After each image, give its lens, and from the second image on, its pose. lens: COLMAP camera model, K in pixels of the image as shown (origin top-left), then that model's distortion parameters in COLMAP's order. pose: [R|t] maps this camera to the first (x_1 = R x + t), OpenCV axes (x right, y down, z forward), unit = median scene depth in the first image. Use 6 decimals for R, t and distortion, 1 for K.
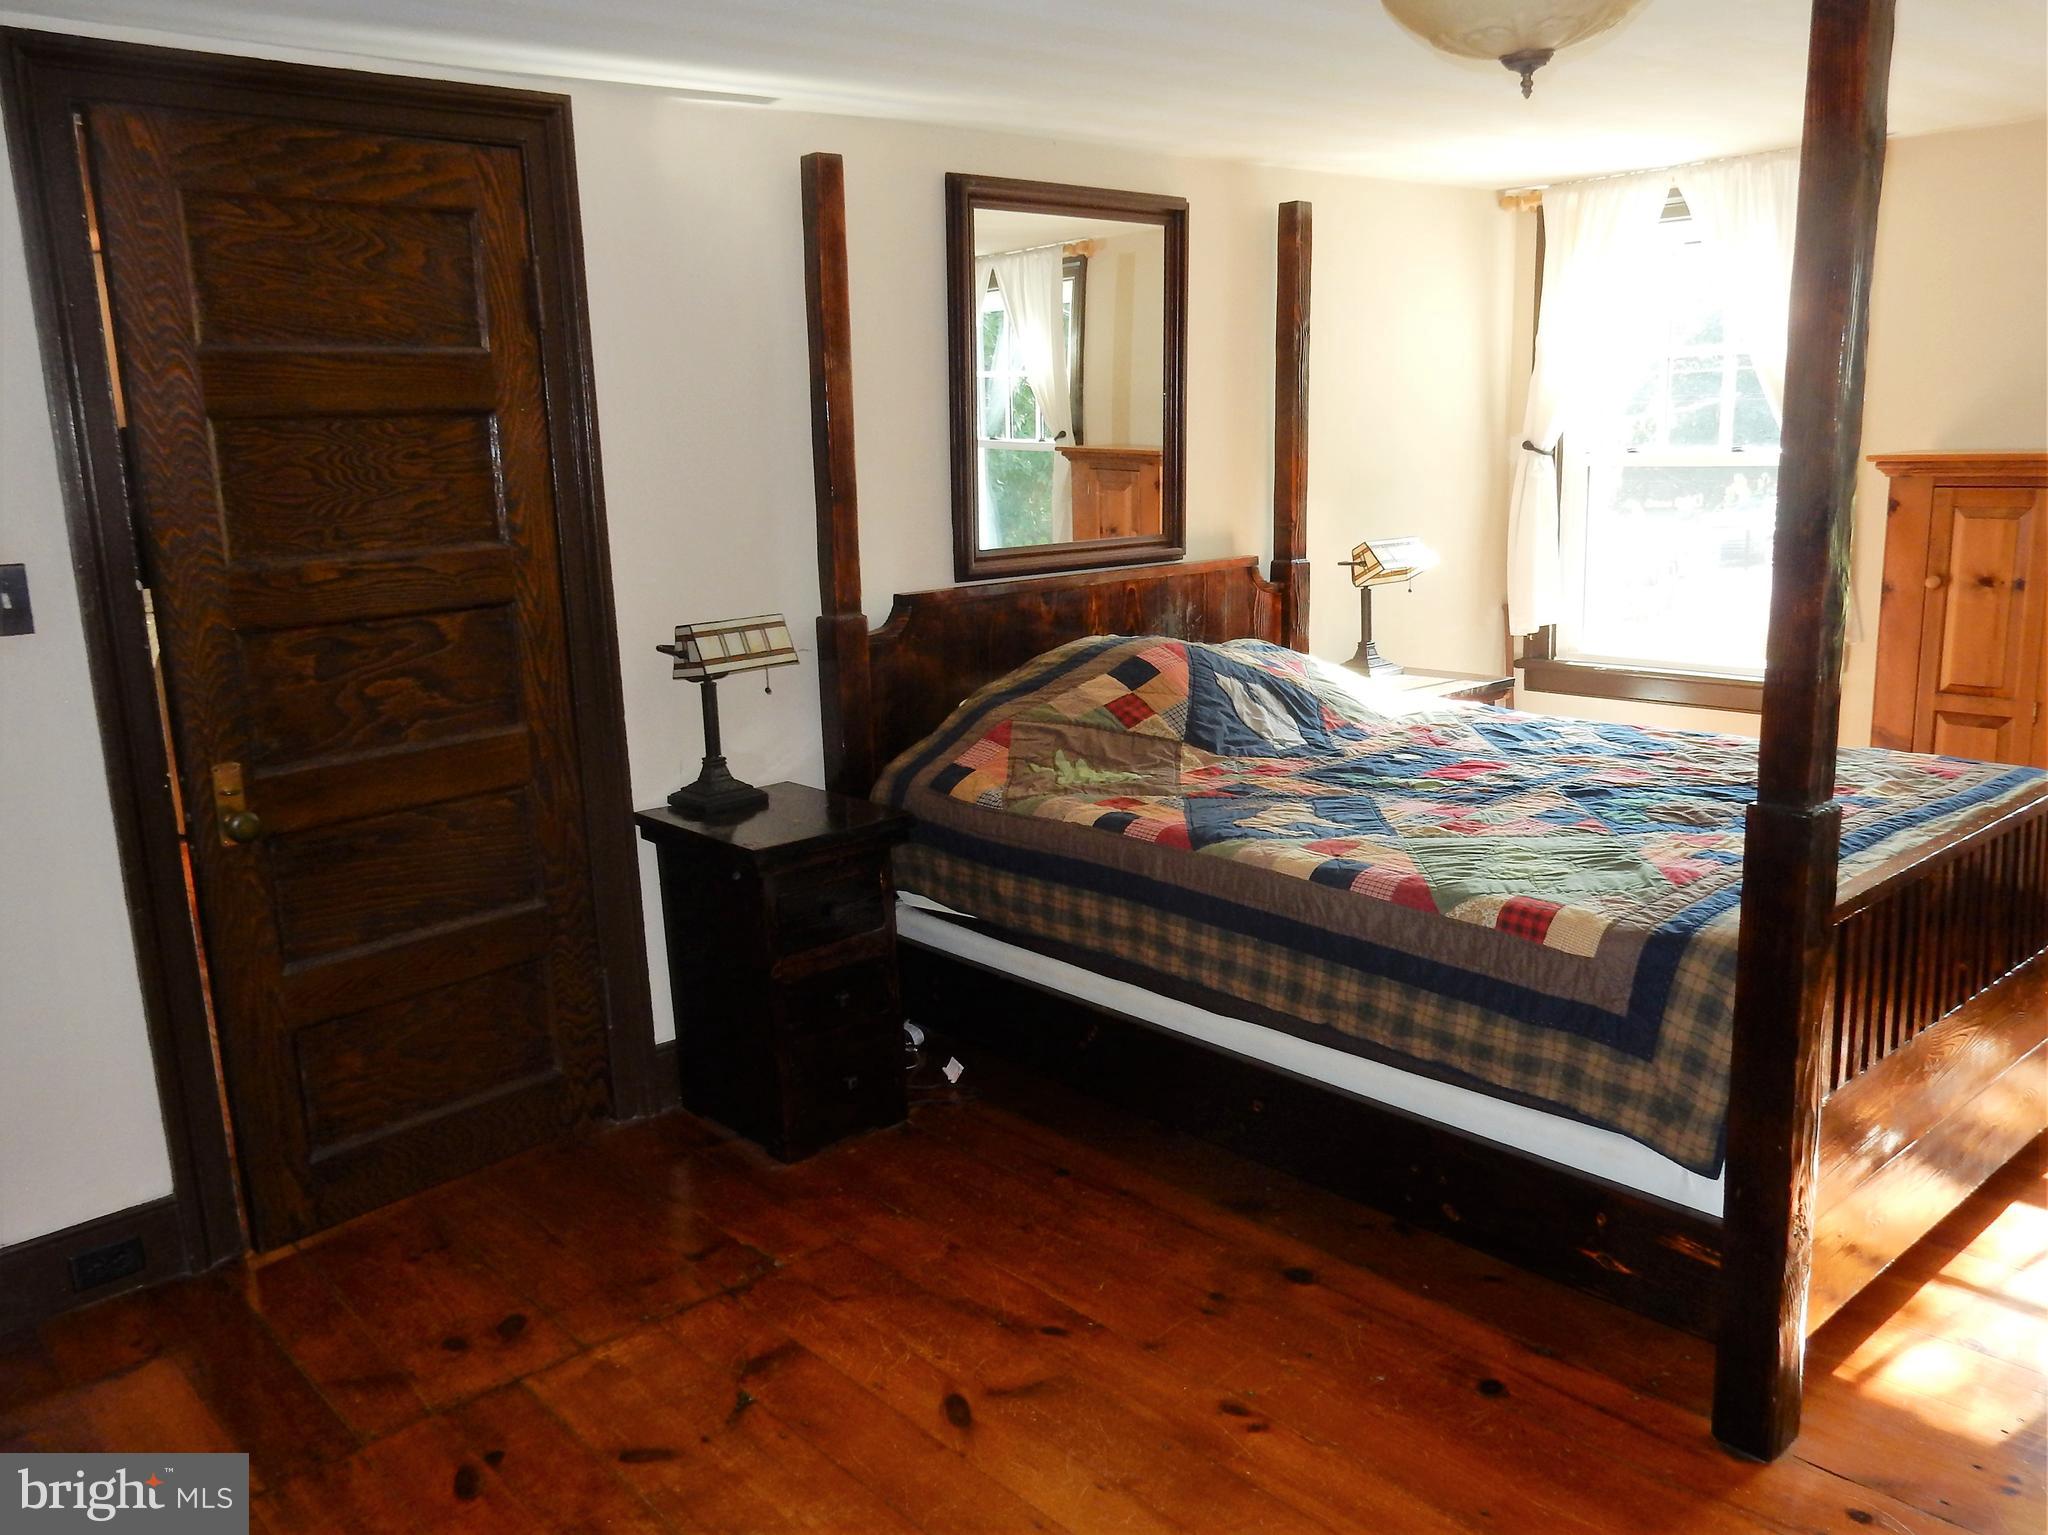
lens RADIAL K [[1635.7, 0, 1024.8], [0, 1635.7, 770.8], [0, 0, 1]] dist [0.003176, 0.003058]
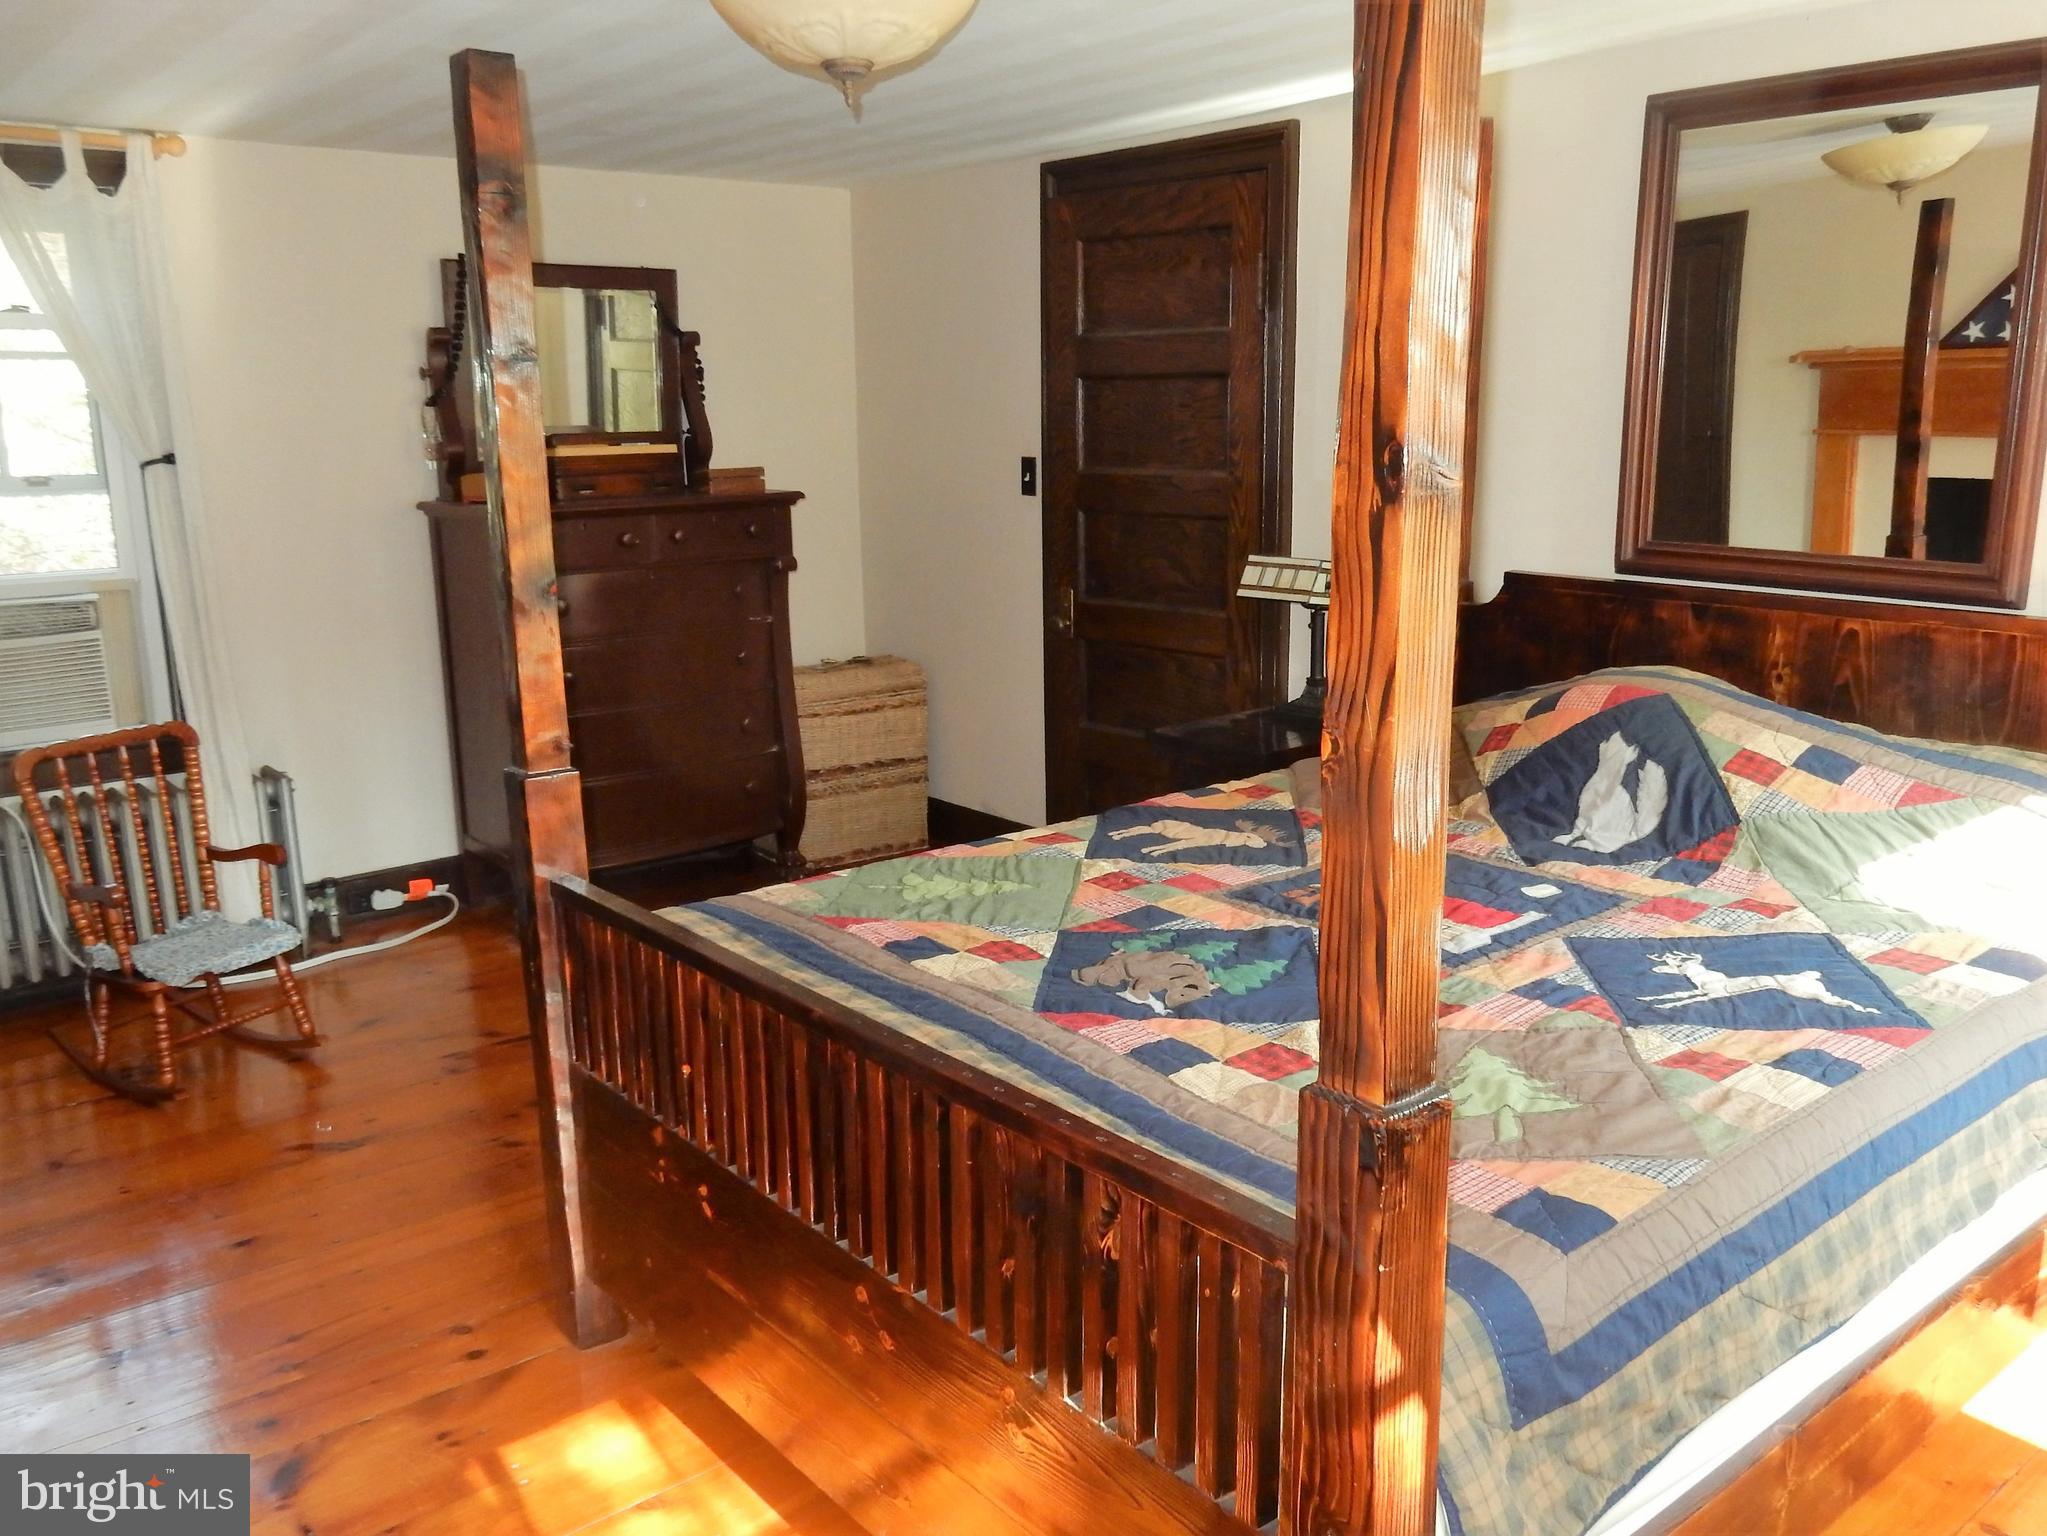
lens RADIAL K [[1634.9, 0, 1023.8], [0, 1634.9, 766.3], [0, 0, 1]] dist [0.003176, 0.003058]
pose [[-0.046902, 0.253888, -0.966096, 1.069979], [-0.195131, 0.946199, 0.258132, -0.231725], [0.979655, 0.200622, 0.005163, 0.905063]]
